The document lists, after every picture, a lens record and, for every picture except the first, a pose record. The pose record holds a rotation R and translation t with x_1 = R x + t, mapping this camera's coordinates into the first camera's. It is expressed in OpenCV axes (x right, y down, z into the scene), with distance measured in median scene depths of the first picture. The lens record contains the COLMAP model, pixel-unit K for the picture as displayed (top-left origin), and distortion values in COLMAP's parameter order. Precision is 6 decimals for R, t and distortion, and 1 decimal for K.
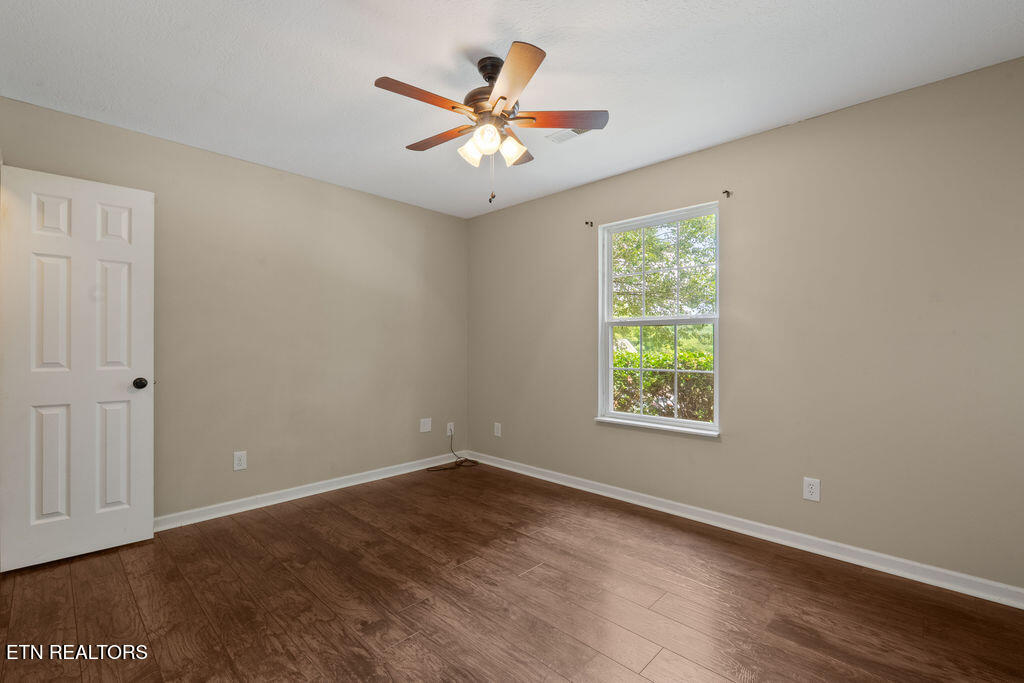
lens RADIAL K [[447.0, 0, 513.3], [0, 447.0, 342.6], [0, 0, 1]] dist [-0.007851, -0.000390]
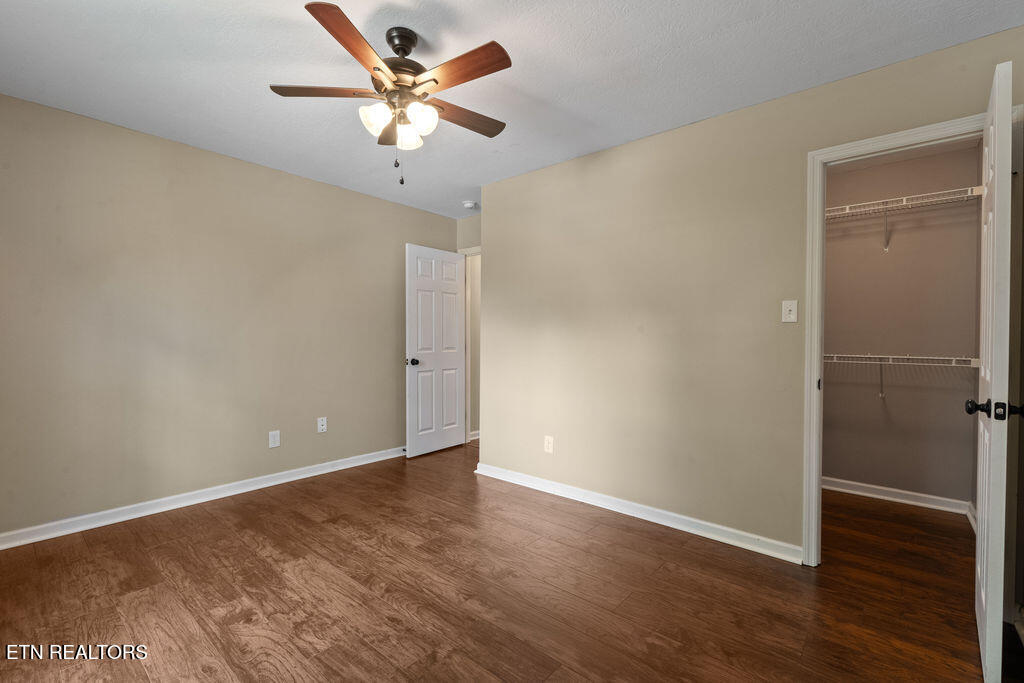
lens RADIAL K [[447.0, 0, 513.0], [0, 447.0, 343.1], [0, 0, 1]] dist [-0.007851, -0.000390]
pose [[-0.998344, -0.010130, -0.056626, -0.212911], [-0.010244, 0.999946, 0.001725, 0.013670], [0.056605, 0.002302, -0.998394, 1.791758]]
